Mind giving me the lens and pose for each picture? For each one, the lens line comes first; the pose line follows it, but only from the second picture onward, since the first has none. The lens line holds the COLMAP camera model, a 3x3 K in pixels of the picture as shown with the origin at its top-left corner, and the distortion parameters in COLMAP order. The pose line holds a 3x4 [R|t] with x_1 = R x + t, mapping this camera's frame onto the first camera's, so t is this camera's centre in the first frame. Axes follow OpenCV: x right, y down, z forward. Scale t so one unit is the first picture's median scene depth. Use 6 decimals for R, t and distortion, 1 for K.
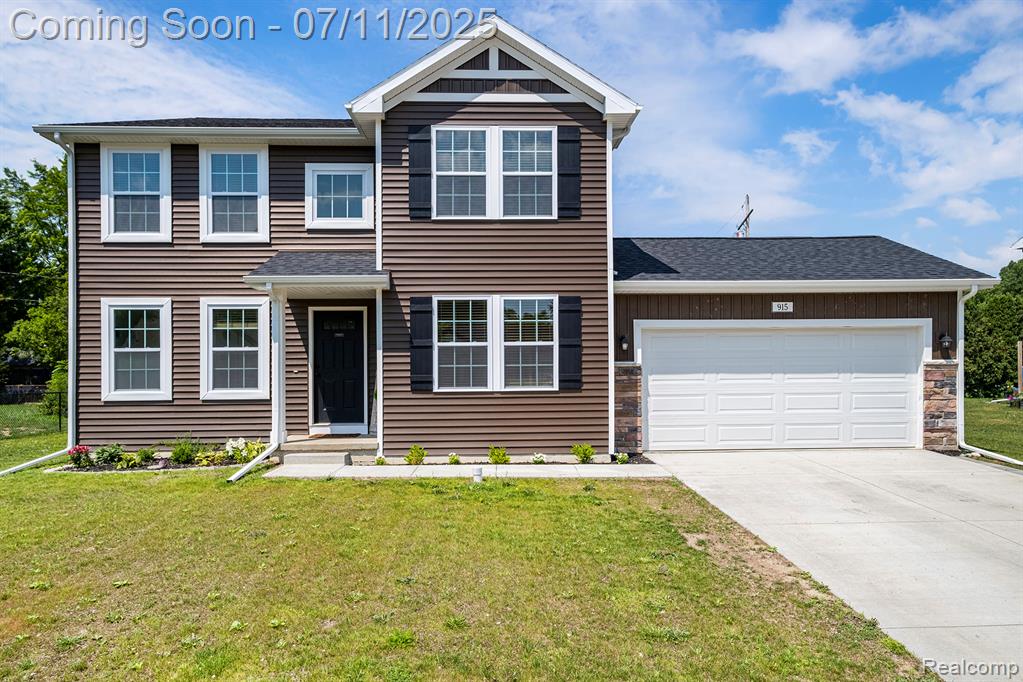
lens RADIAL K [[672.3, 0, 505.2], [0, 672.3, 343.2], [0, 0, 1]] dist [-0.003158, 0.002232]
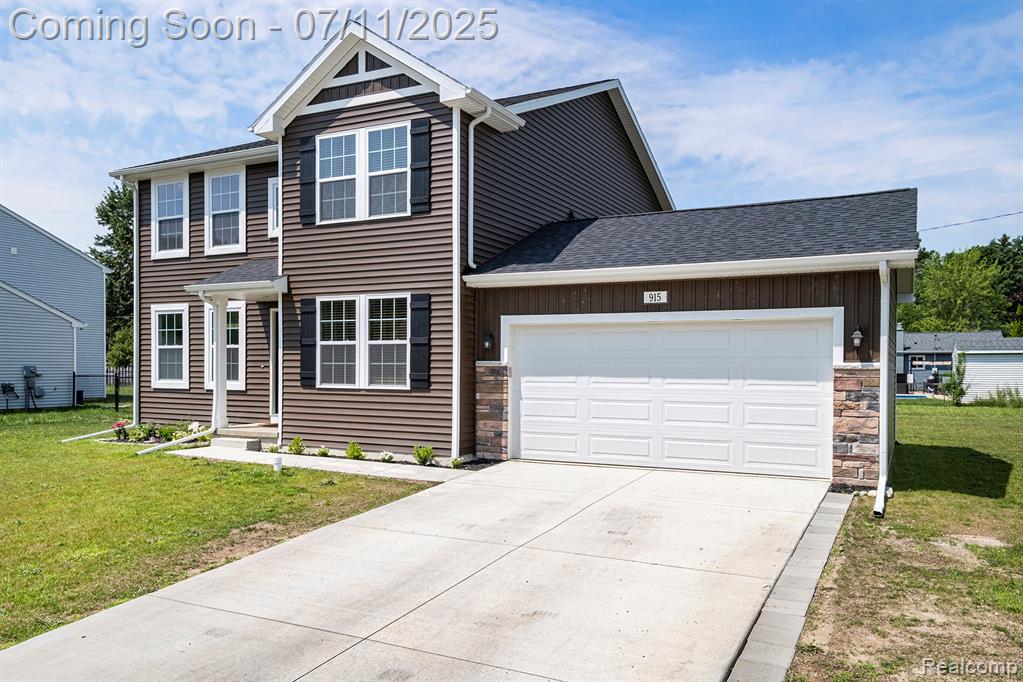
lens RADIAL K [[801.4, 0, 515.2], [0, 801.4, 347.5], [0, 0, 1]] dist [-0.006232, -0.003508]
pose [[0.871087, 0.002291, -0.491123, 0.781751], [0.006163, 0.999859, 0.015595, -0.008799], [0.491090, -0.016612, 0.870950, 0.051918]]
